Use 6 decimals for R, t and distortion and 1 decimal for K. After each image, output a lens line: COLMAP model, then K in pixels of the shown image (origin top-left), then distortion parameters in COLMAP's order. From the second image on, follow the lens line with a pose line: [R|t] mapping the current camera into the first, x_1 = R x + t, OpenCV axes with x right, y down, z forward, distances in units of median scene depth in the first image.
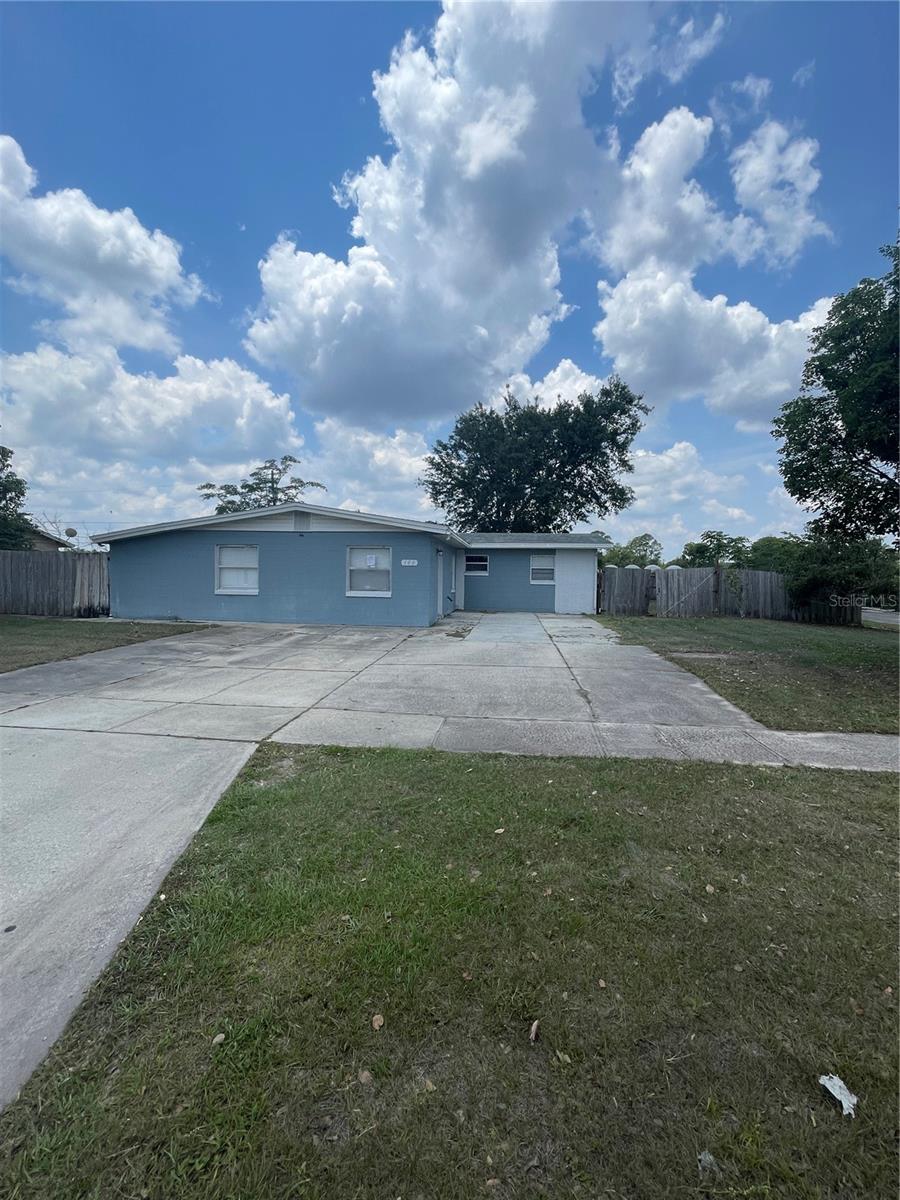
lens RADIAL K [[536.4, 0, 450.0], [0, 536.4, 600.0], [0, 0, 1]] dist [-0.001025, 0.000932]
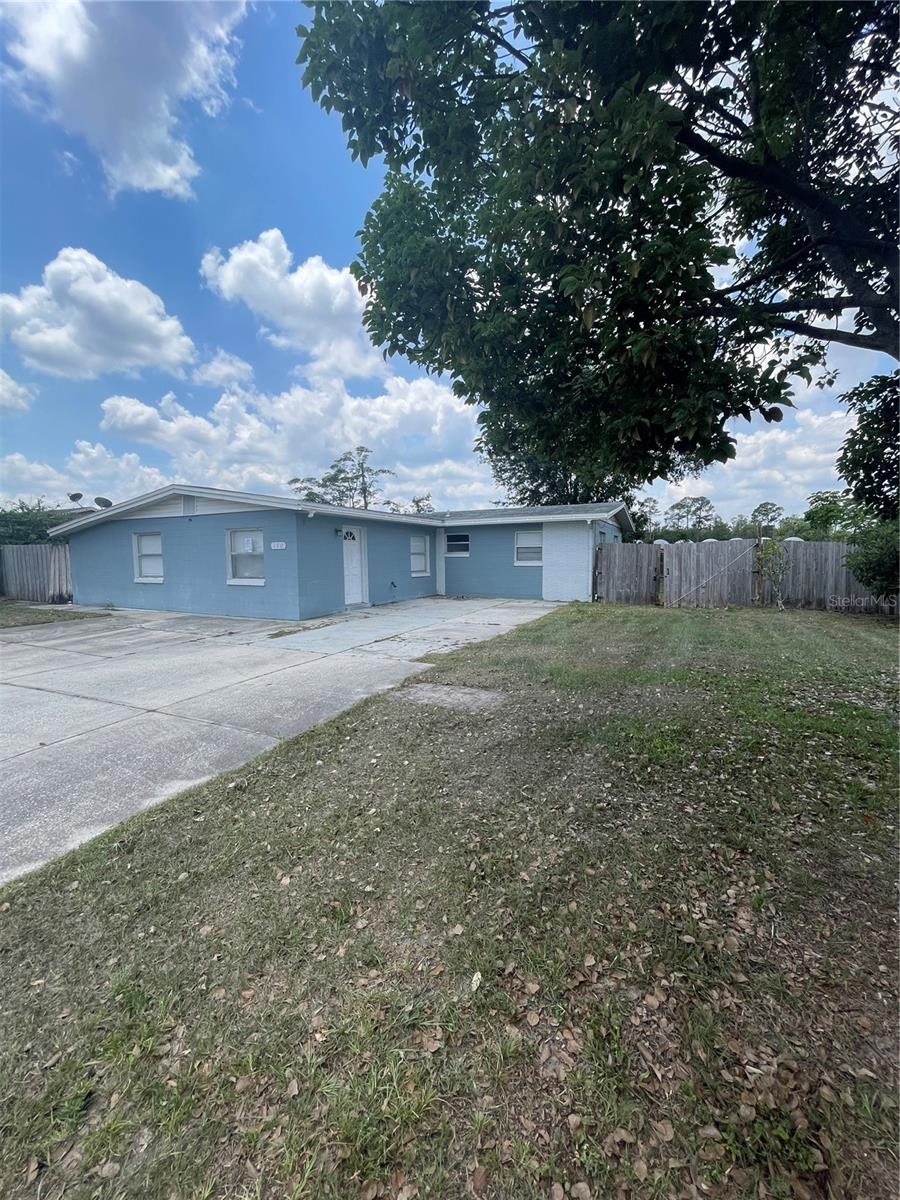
lens RADIAL K [[478.5, 0, 450.4], [0, 478.5, 603.2], [0, 0, 1]] dist [0.000473, 0.000191]
pose [[0.945757, 0.009447, -0.324737, 0.318234], [0.007974, 0.998601, 0.052272, -0.011096], [0.324777, -0.052026, 0.944359, 0.258982]]
